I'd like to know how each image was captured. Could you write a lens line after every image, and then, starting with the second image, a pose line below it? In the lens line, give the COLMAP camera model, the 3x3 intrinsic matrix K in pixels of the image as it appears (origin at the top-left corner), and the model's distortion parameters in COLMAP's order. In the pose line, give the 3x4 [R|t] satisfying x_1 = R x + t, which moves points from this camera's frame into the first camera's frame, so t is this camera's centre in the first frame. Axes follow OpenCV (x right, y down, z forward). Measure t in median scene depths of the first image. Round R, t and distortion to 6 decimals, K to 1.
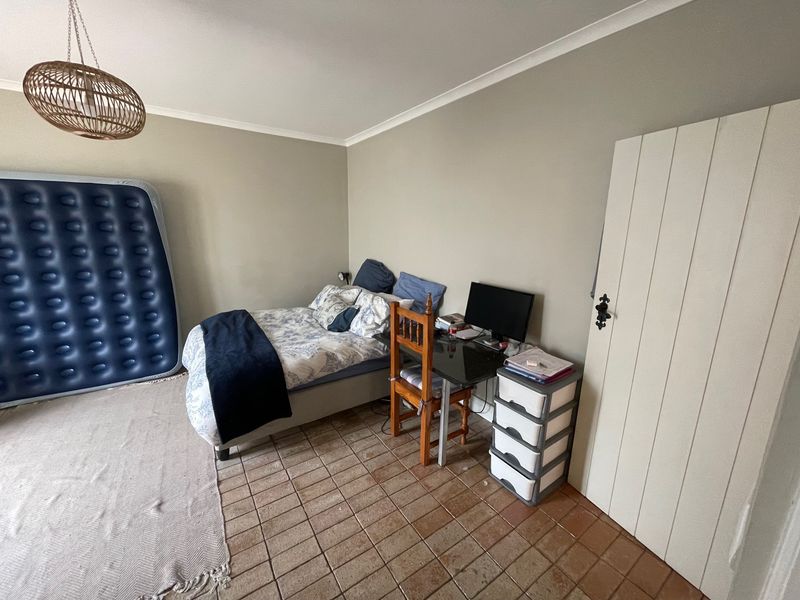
lens RADIAL K [[323.5, 0, 400.0], [0, 323.5, 300.0], [0, 0, 1]] dist [-0.001541, -0.000197]
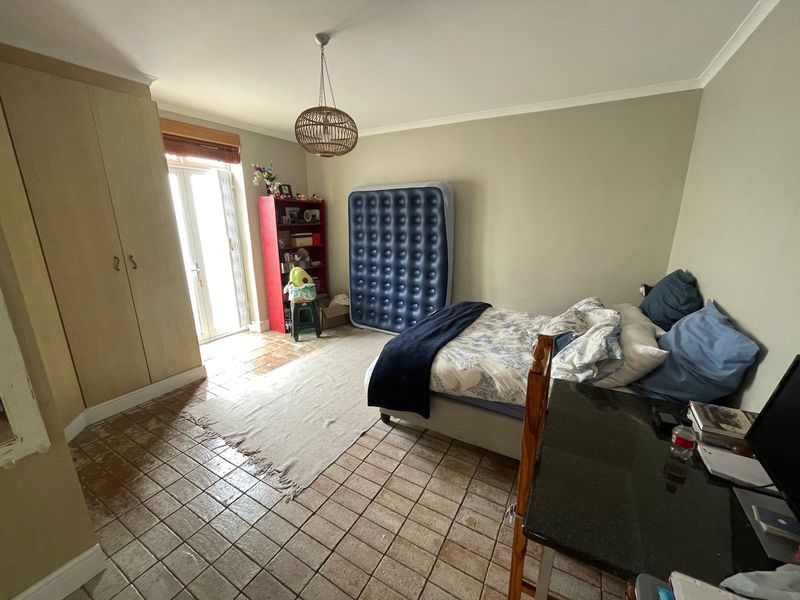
lens RADIAL K [[323.5, 0, 400.0], [0, 323.5, 300.0], [0, 0, 1]] dist [-0.001541, -0.000197]
pose [[0.432555, 0.208605, -0.877143, 0.350730], [-0.192617, 0.971786, 0.136126, -0.083573], [0.880792, 0.110071, 0.460532, 0.410065]]
